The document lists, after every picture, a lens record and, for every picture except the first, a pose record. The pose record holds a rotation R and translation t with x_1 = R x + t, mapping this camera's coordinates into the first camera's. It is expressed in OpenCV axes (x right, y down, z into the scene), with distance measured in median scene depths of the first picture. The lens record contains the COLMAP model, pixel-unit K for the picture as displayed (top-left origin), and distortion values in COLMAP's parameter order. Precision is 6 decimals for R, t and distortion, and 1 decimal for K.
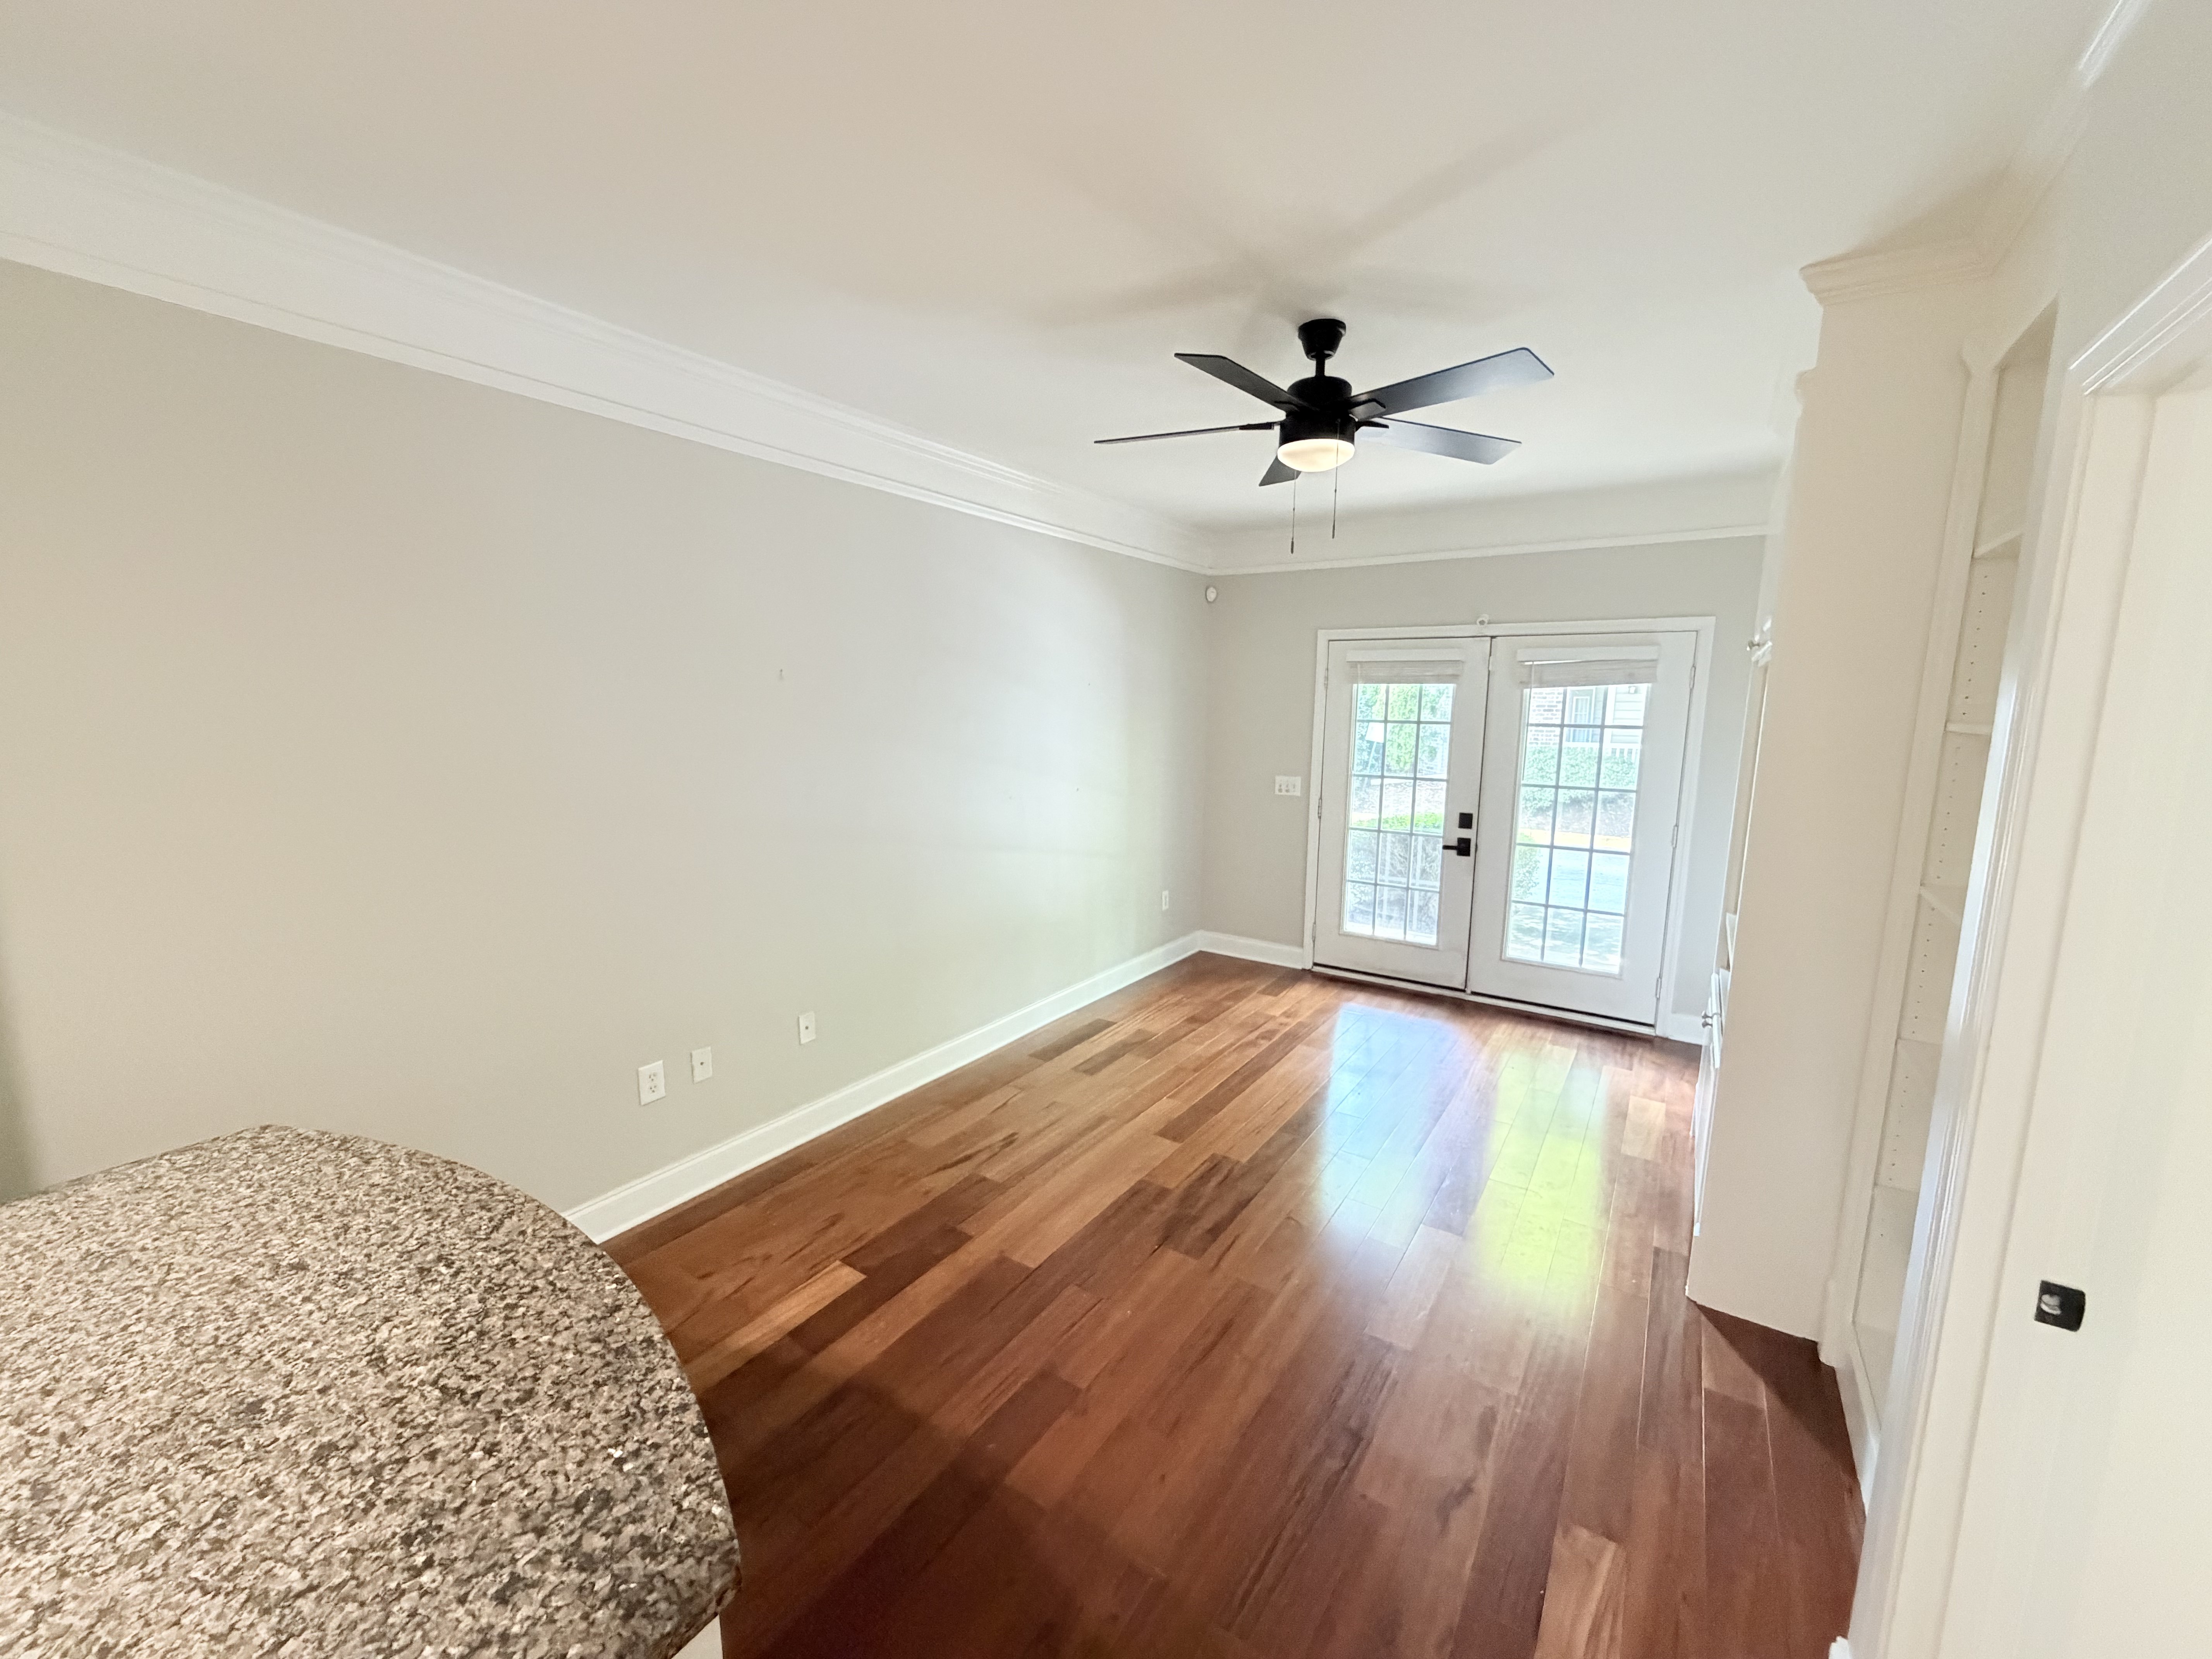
lens RADIAL K [[871.2, 0, 1099.4], [0, 871.2, 824.0], [0, 0, 1]] dist [-0.014426, 0.000015]
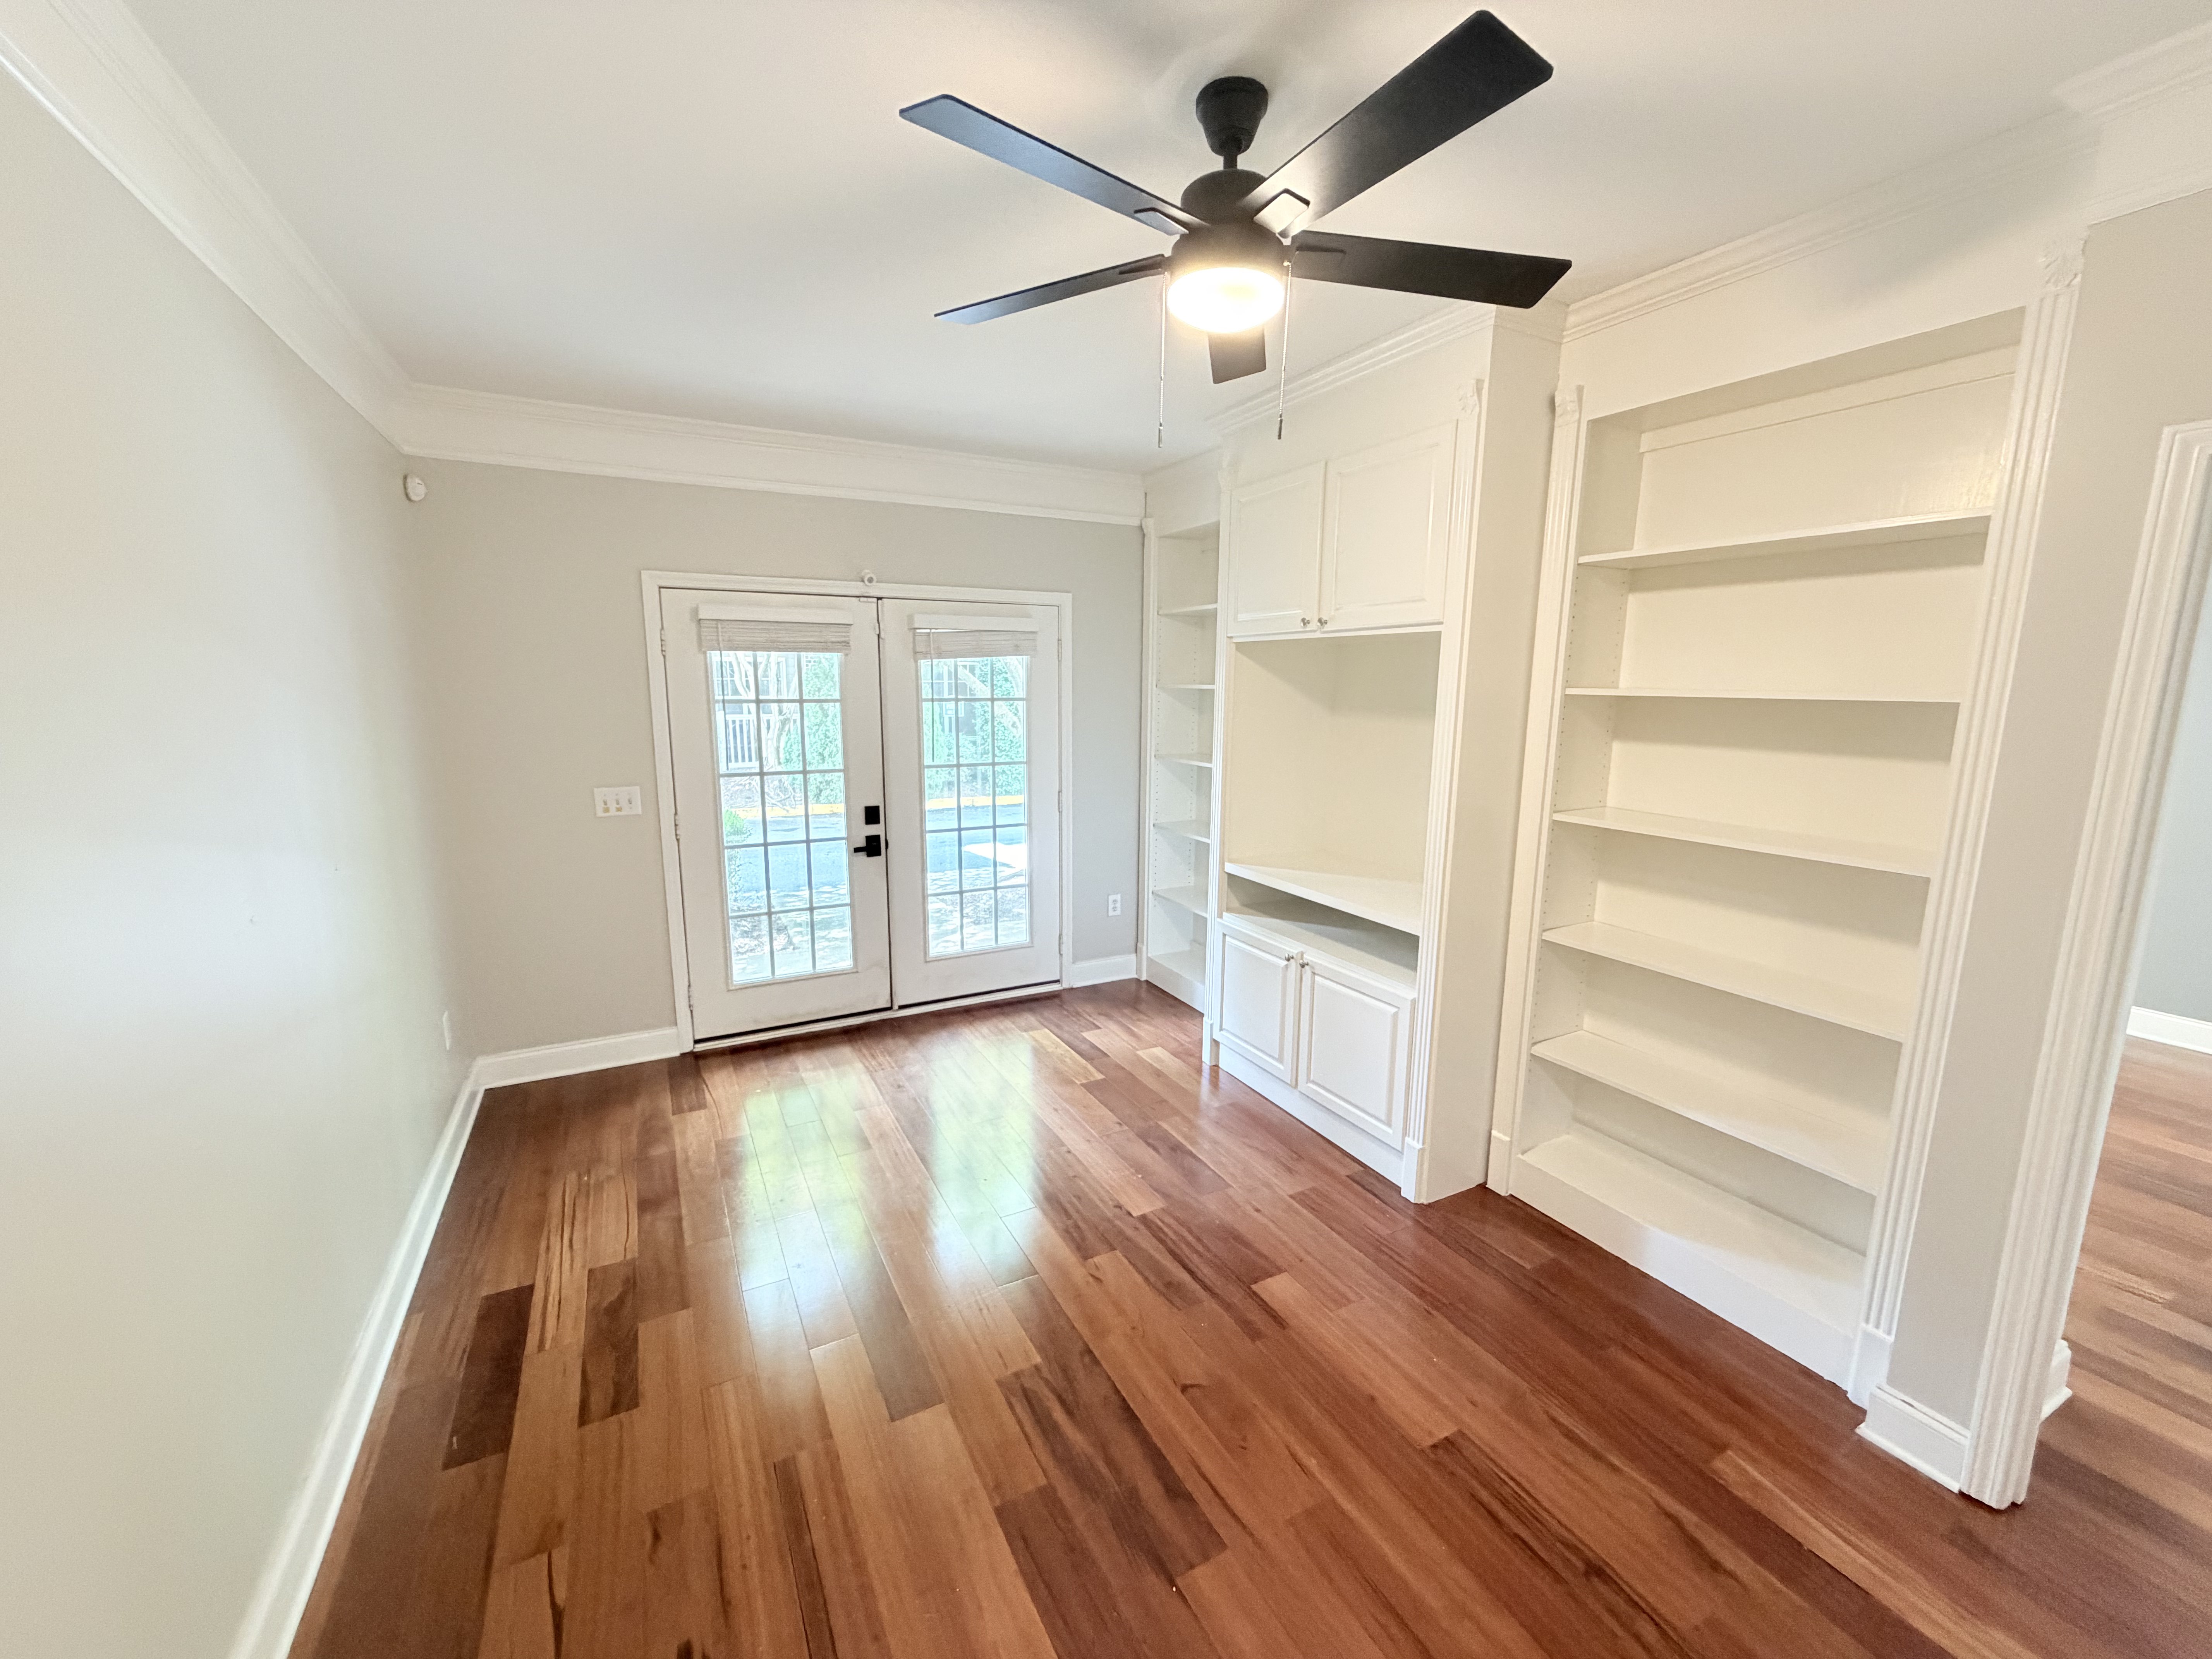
lens RADIAL K [[871.2, 0, 1099.4], [0, 871.2, 824.0], [0, 0, 1]] dist [-0.014426, 0.000015]
pose [[0.470496, -0.152494, 0.869125, -0.216616], [0.123633, 0.986631, 0.106183, -0.058410], [-0.873698, 0.057494, 0.483059, 0.394654]]
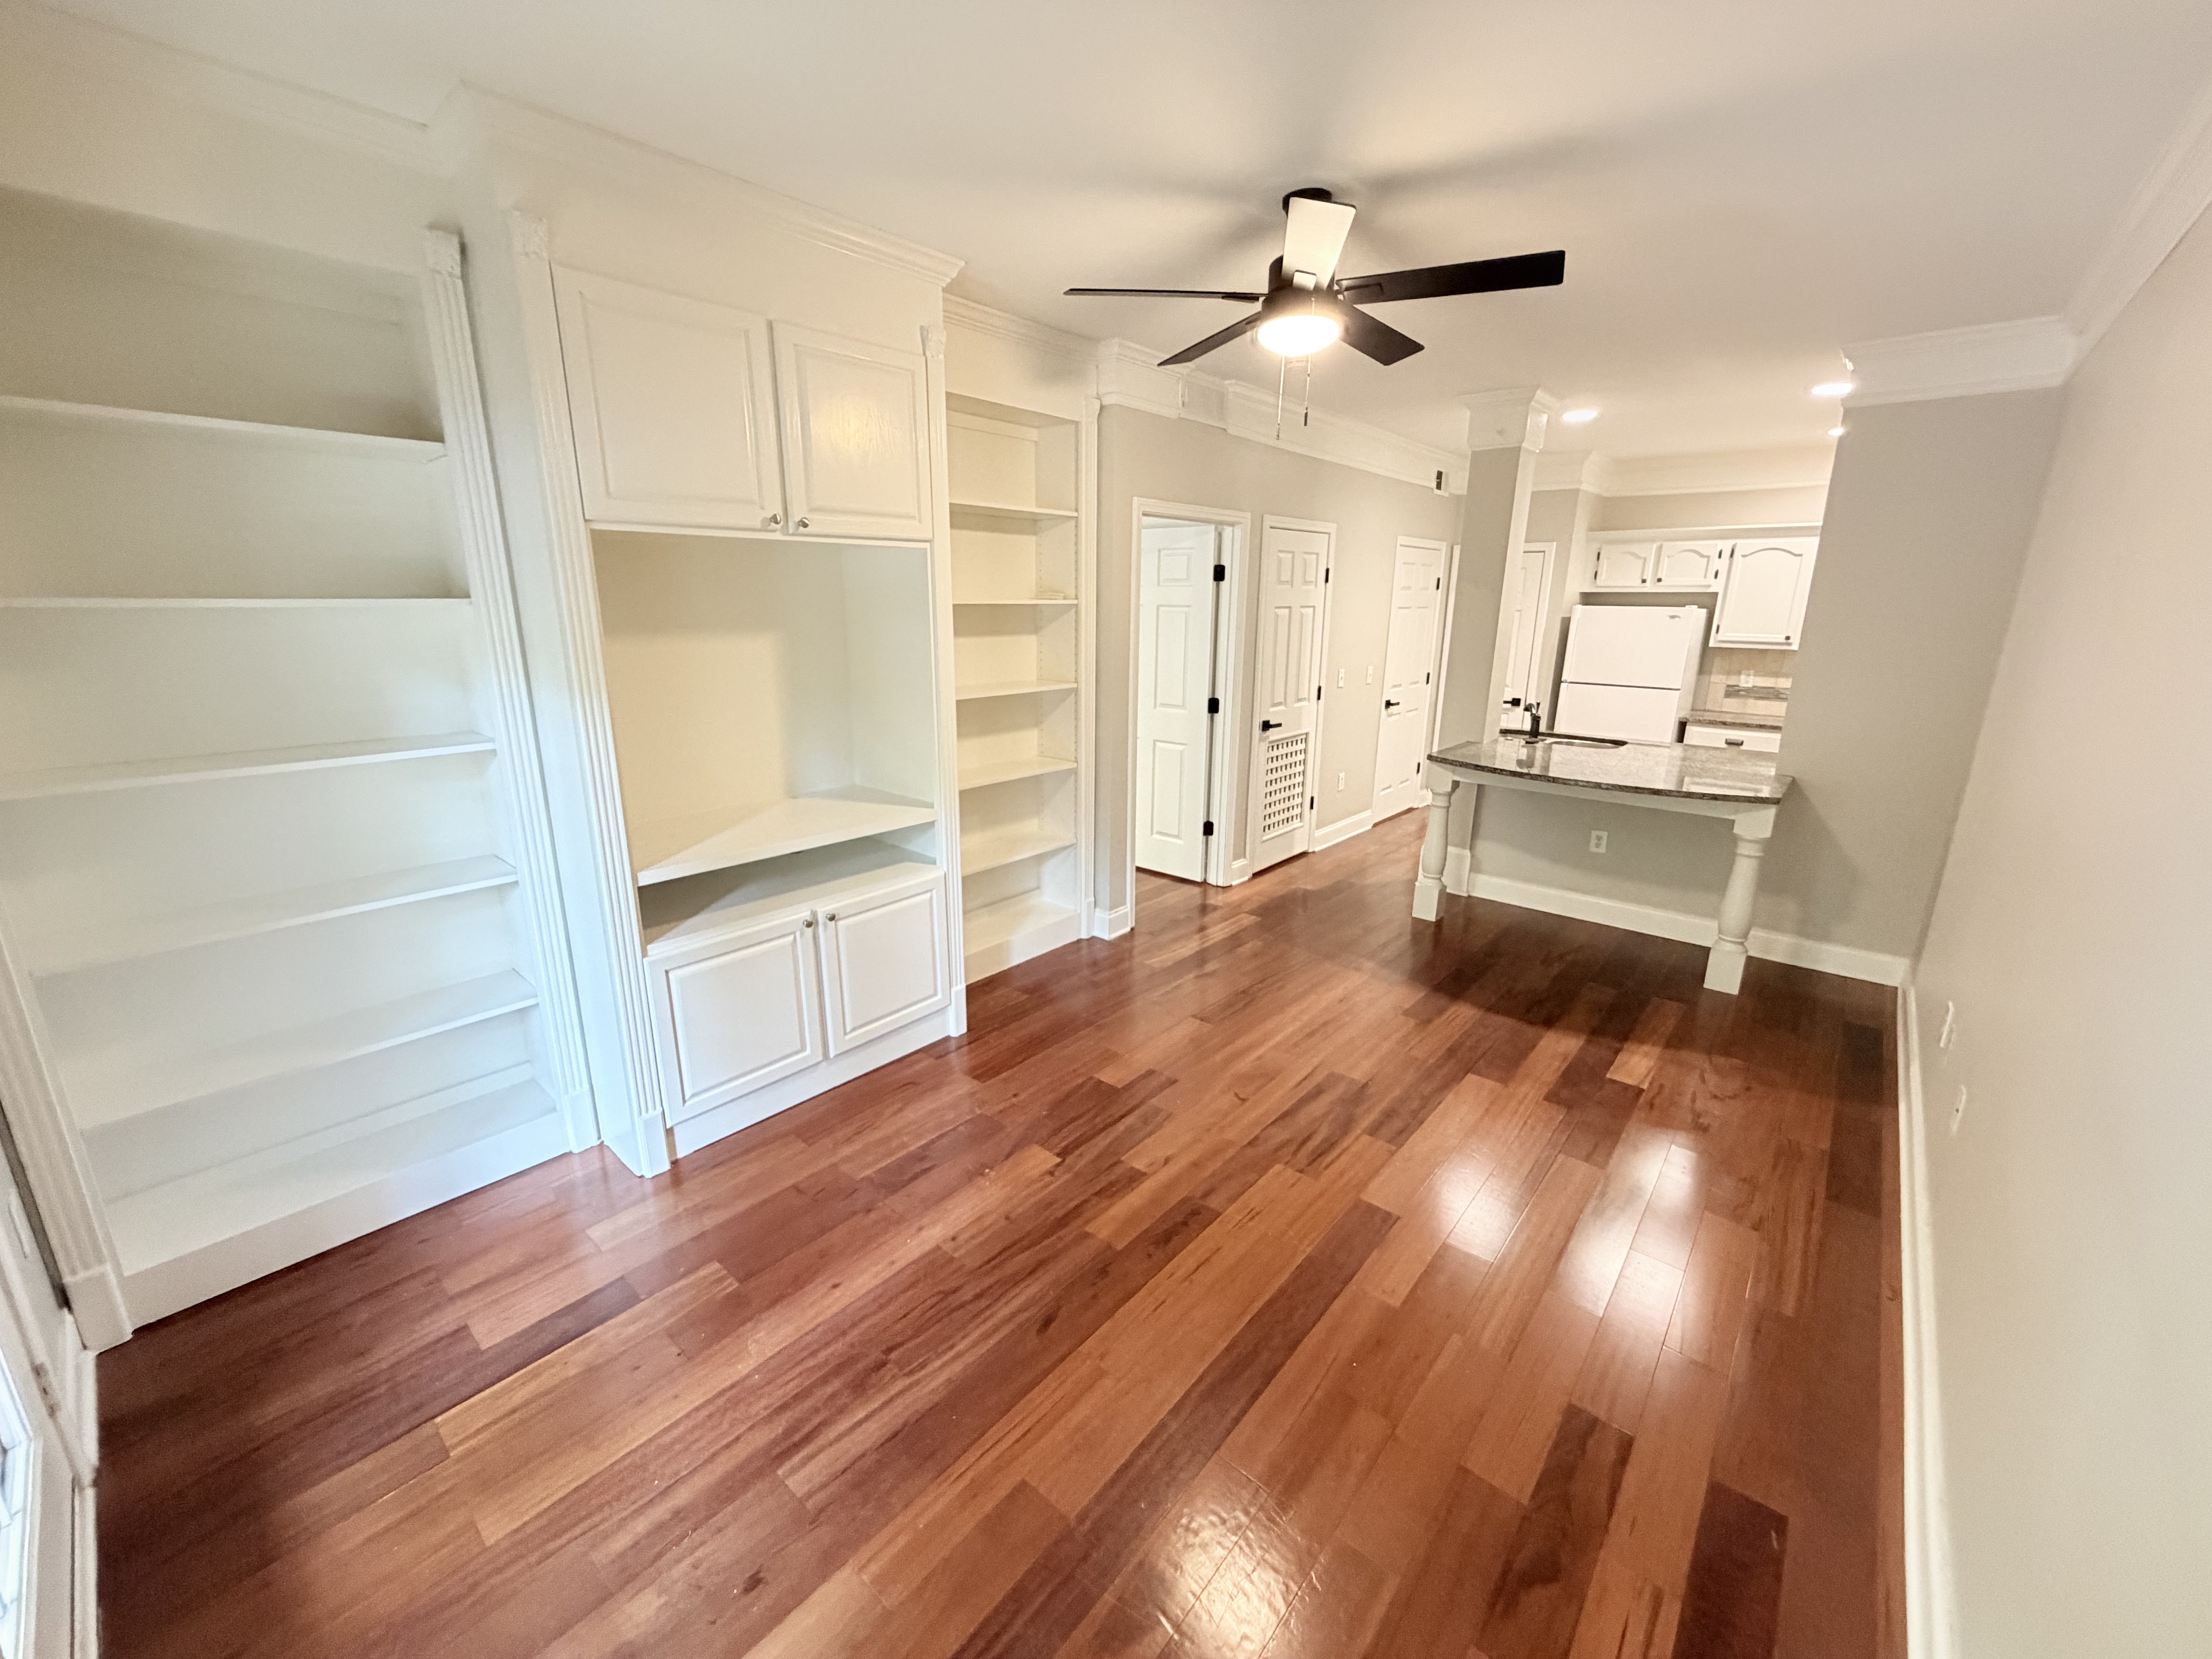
lens RADIAL K [[871.2, 0, 1099.4], [0, 871.2, 824.0], [0, 0, 1]] dist [-0.014426, 0.000015]
pose [[-0.992270, -0.047661, 0.114583, 0.165916], [0.000346, 0.922242, 0.386612, -0.147920], [-0.124099, 0.383663, -0.915097, 1.068706]]
